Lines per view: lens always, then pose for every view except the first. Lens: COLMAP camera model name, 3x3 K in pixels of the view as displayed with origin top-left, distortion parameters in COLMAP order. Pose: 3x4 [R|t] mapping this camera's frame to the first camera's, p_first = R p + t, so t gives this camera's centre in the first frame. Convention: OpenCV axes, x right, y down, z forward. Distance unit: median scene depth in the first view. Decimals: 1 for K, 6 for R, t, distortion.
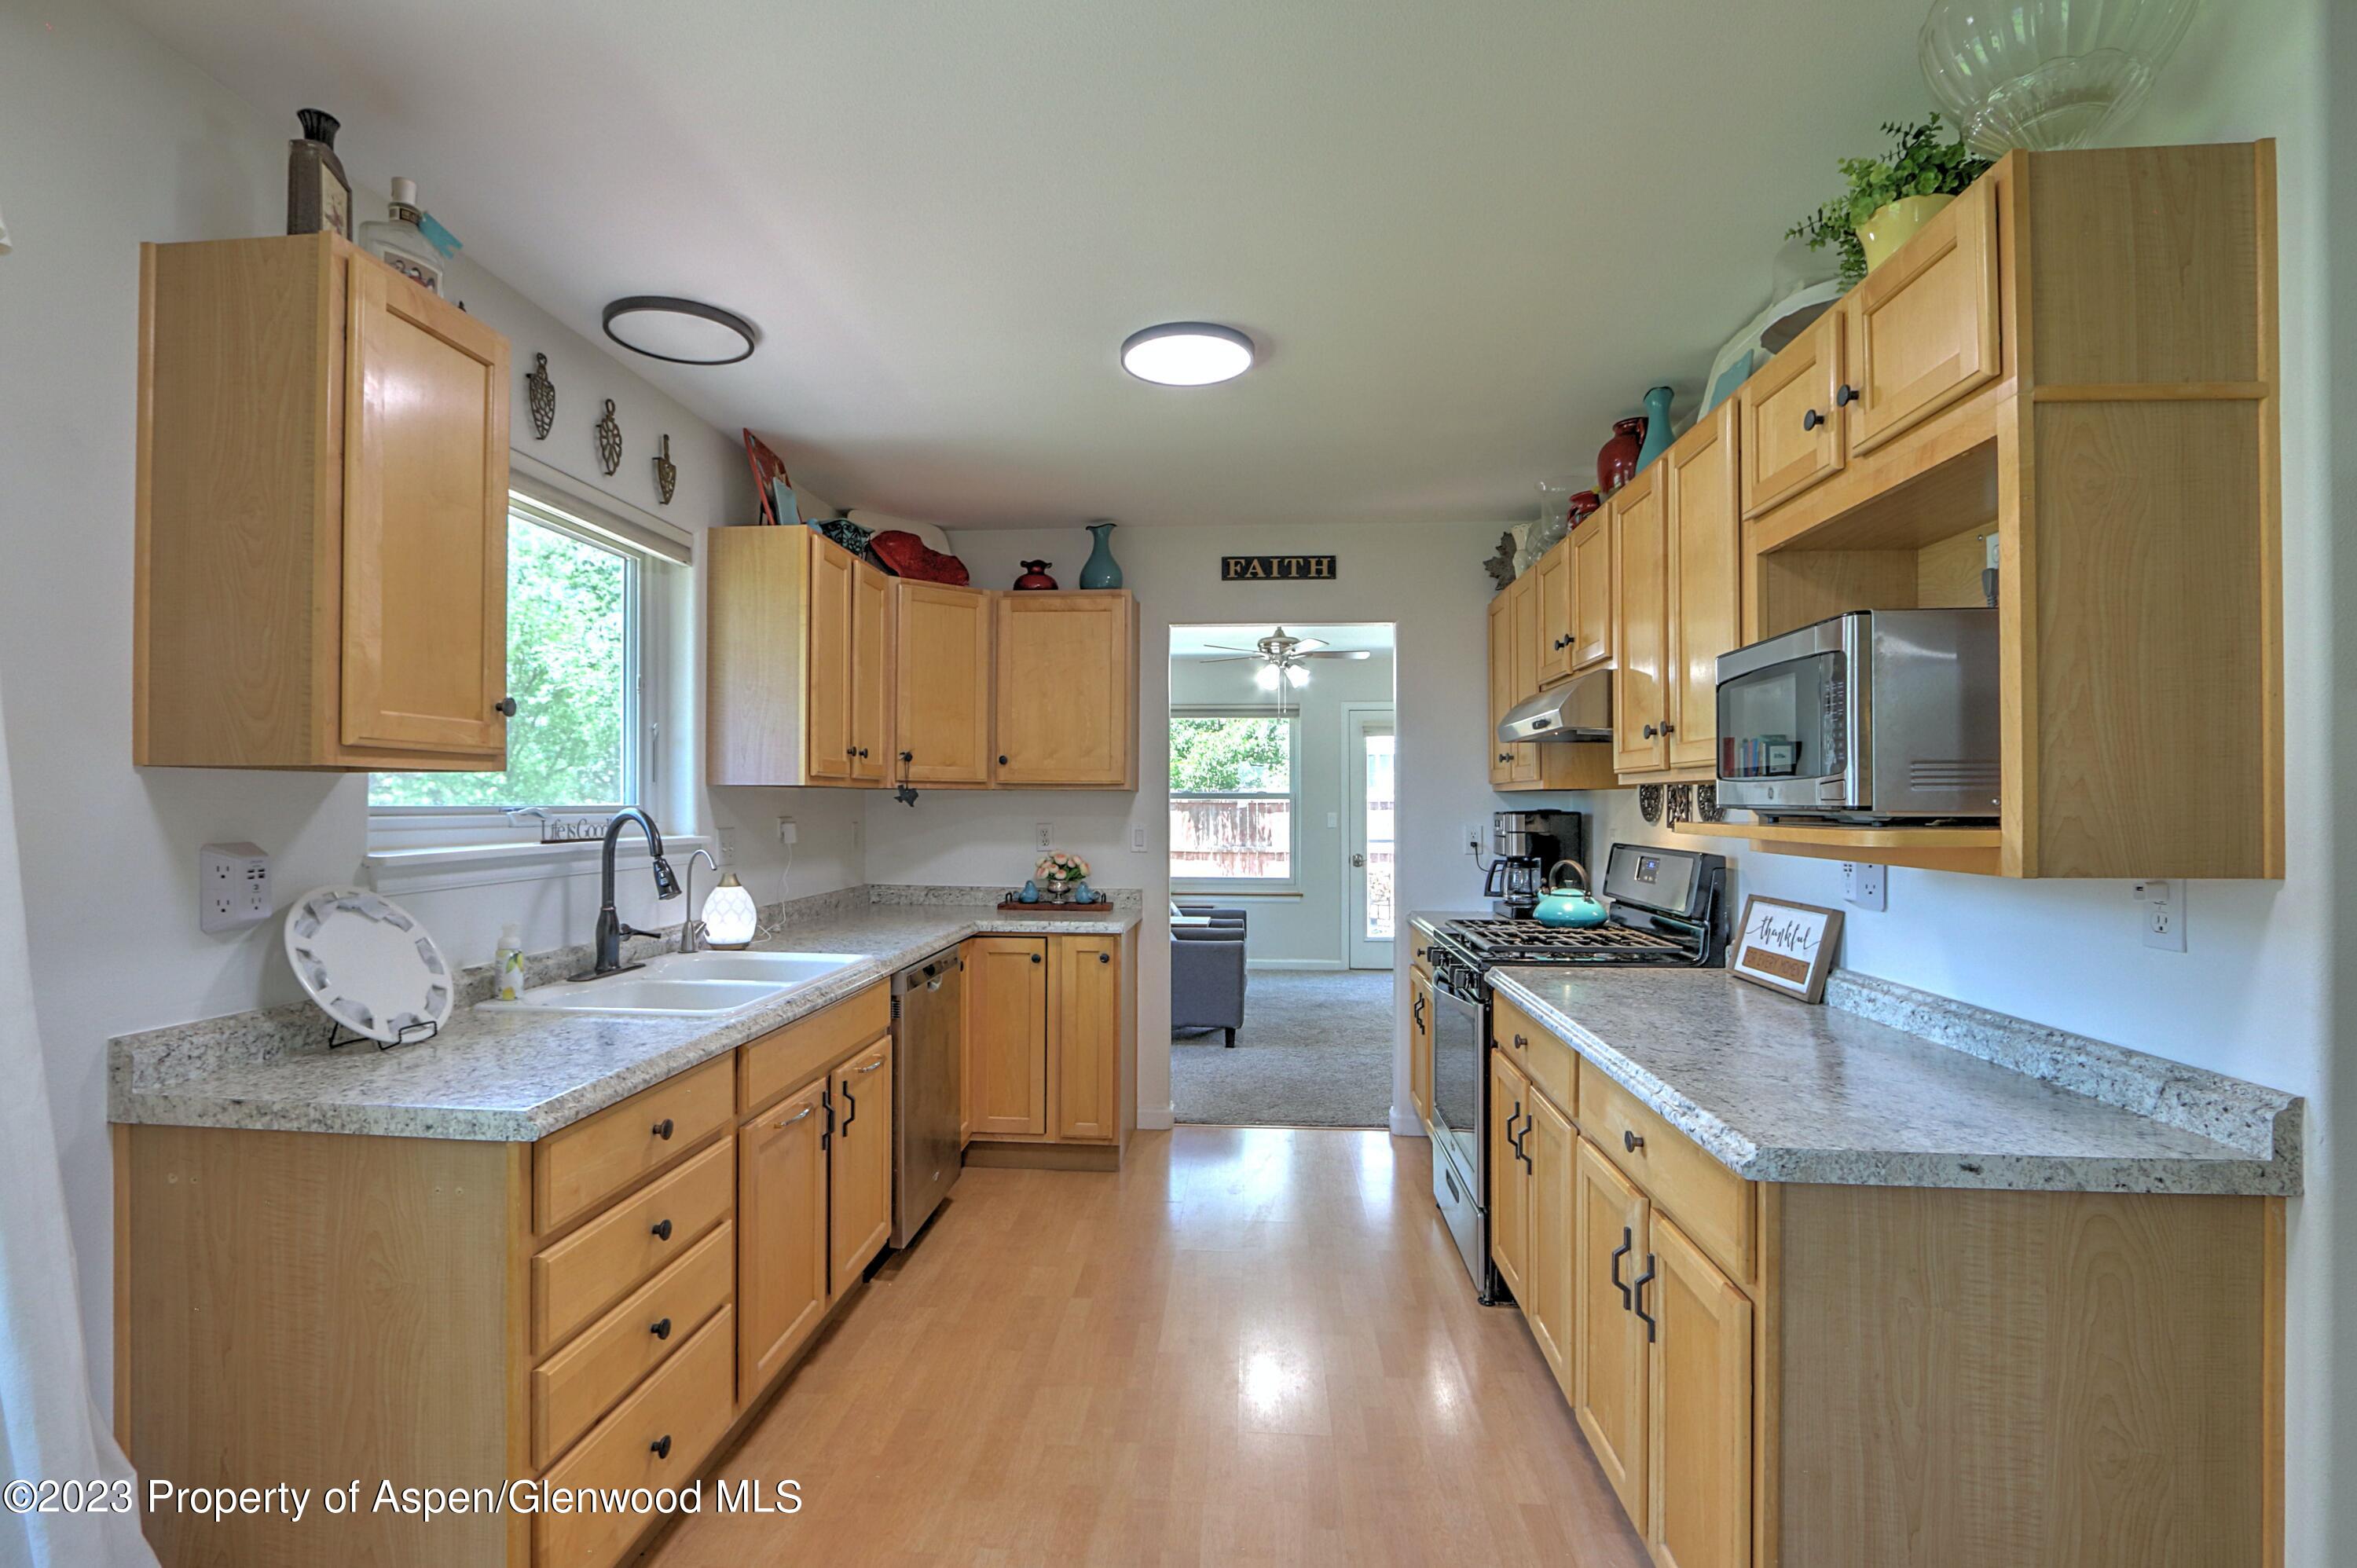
lens RADIAL K [[1108.8, 0, 1173.0], [0, 1108.8, 794.0], [0, 0, 1]] dist [-0.018756, 0.000250]
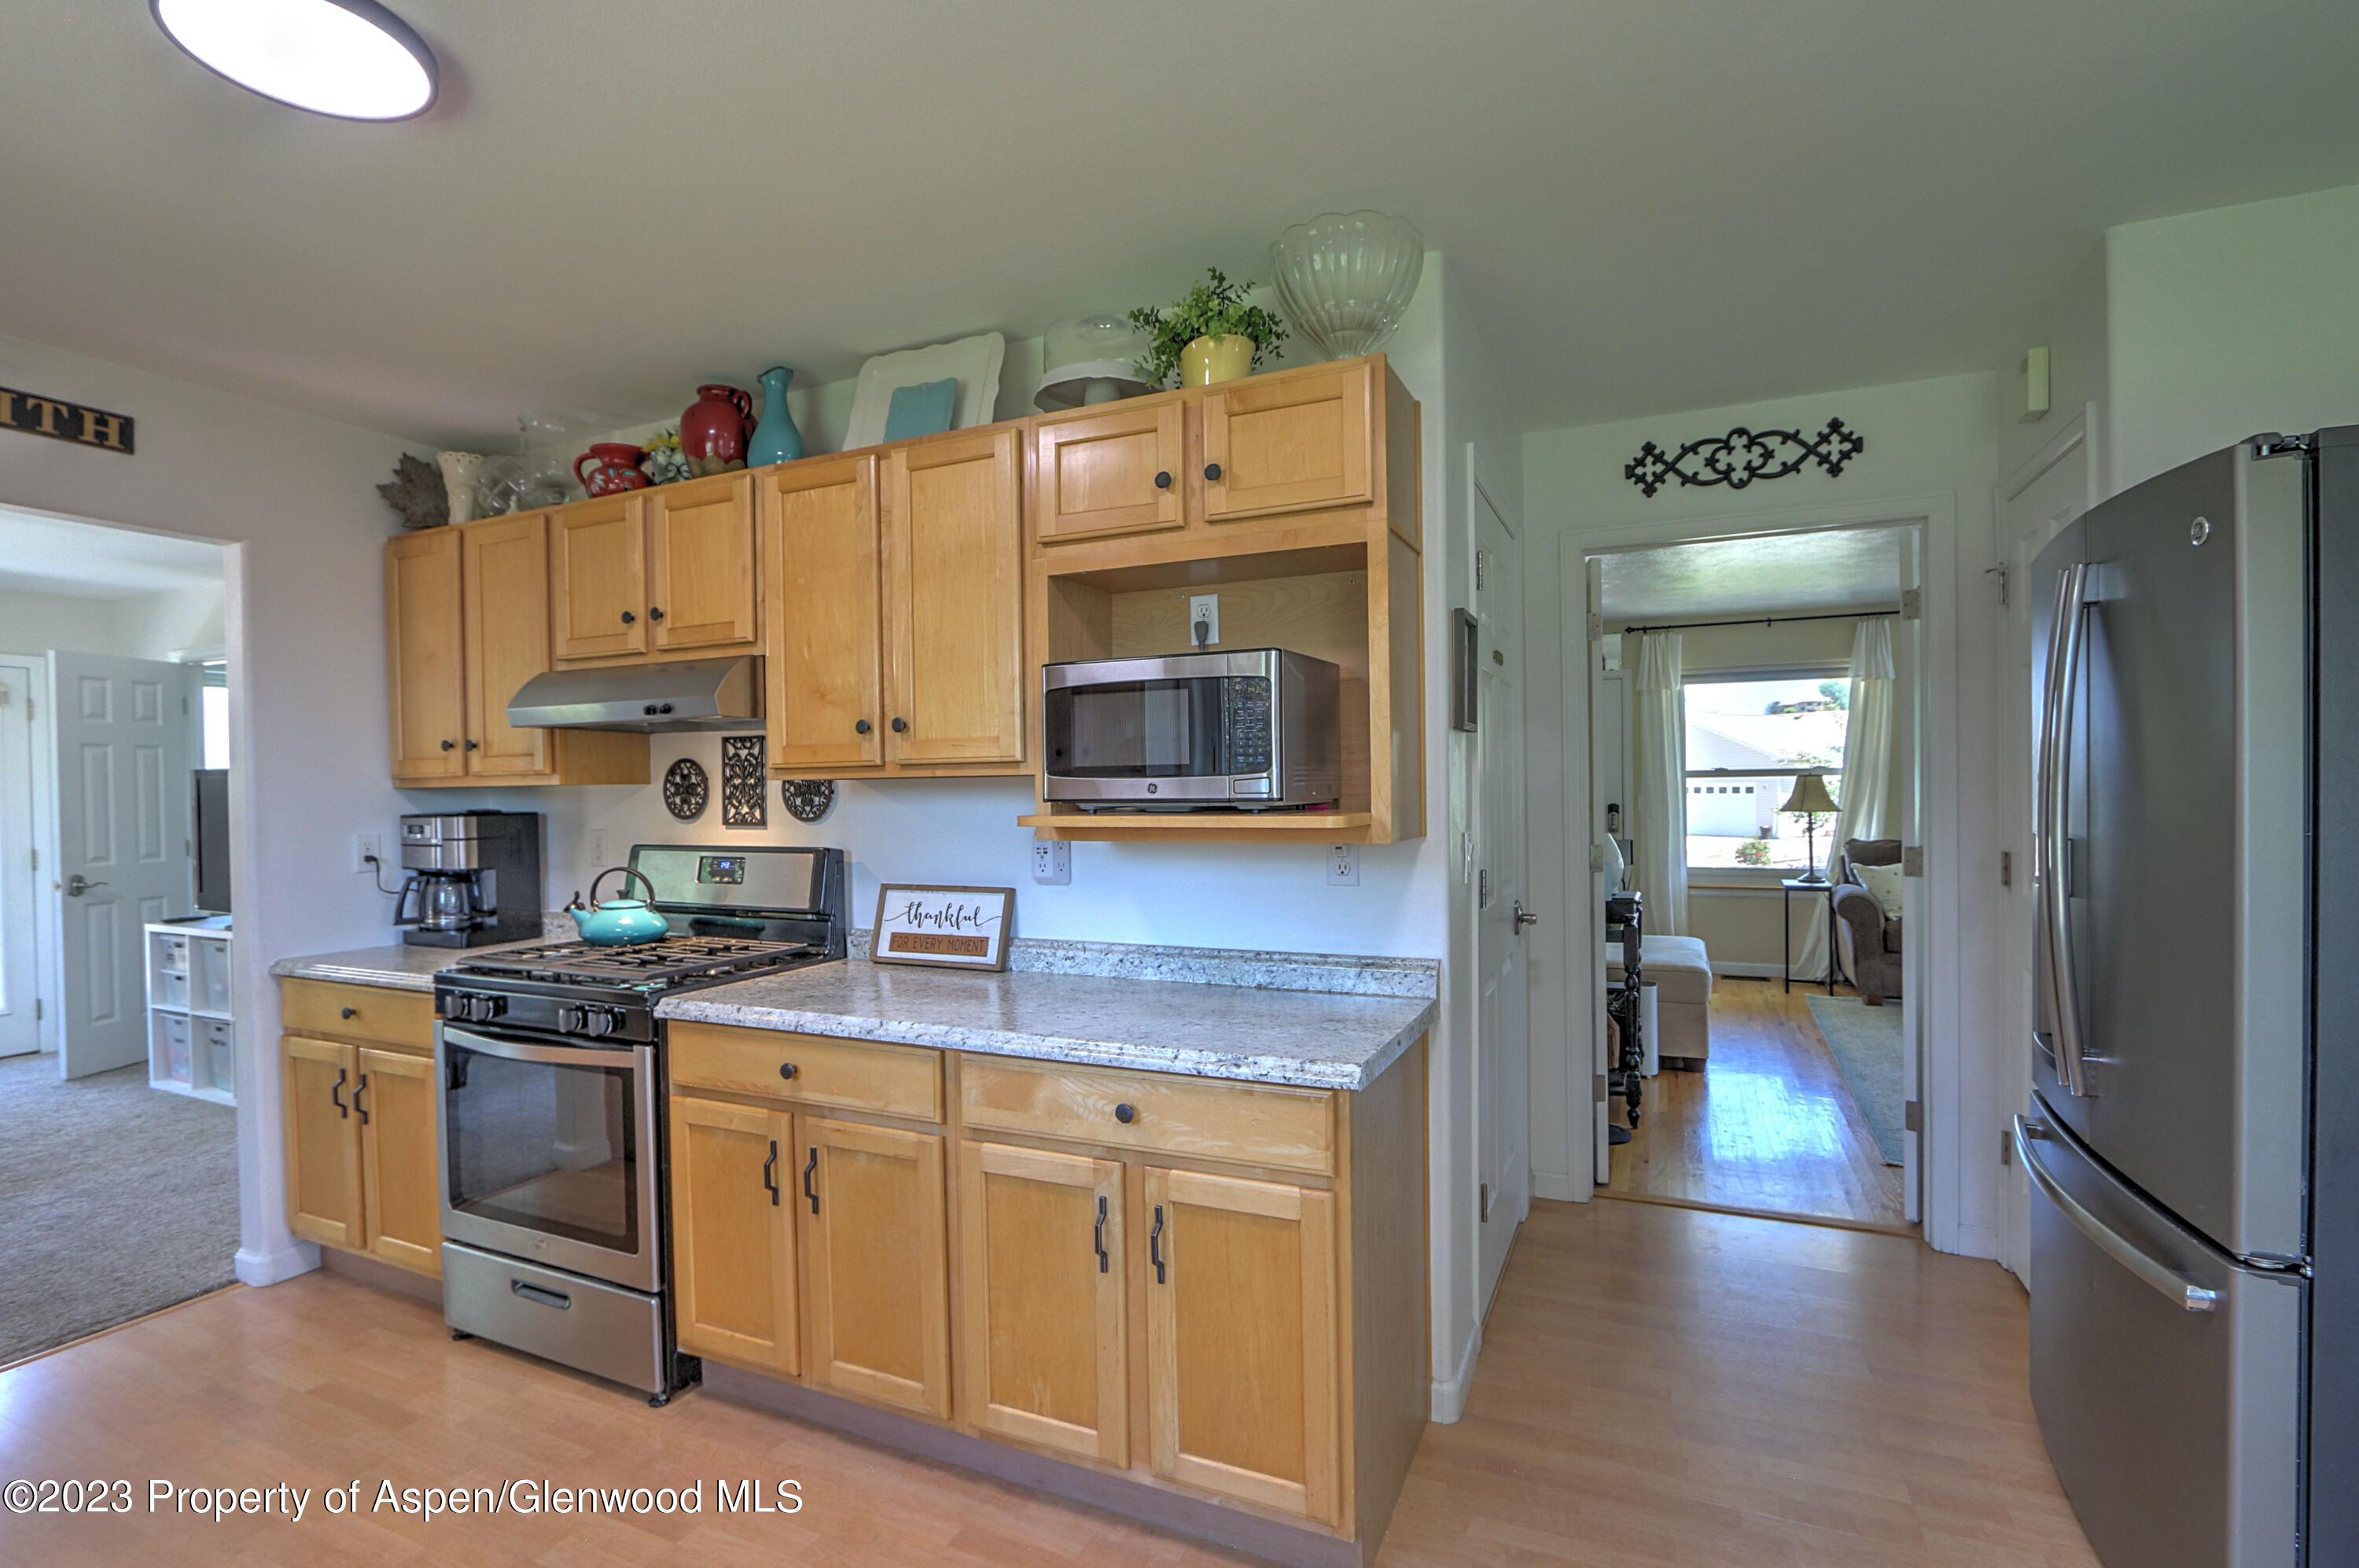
lens RADIAL K [[1098.2, 0, 1165.9], [0, 1098.2, 794.1], [0, 0, 1]] dist [-0.021843, 0.001424]
pose [[0.350222, -0.012081, 0.936589, -0.346763], [0.006483, 0.999924, 0.010474, -0.004242], [-0.936644, 0.002403, 0.350274, 0.357985]]
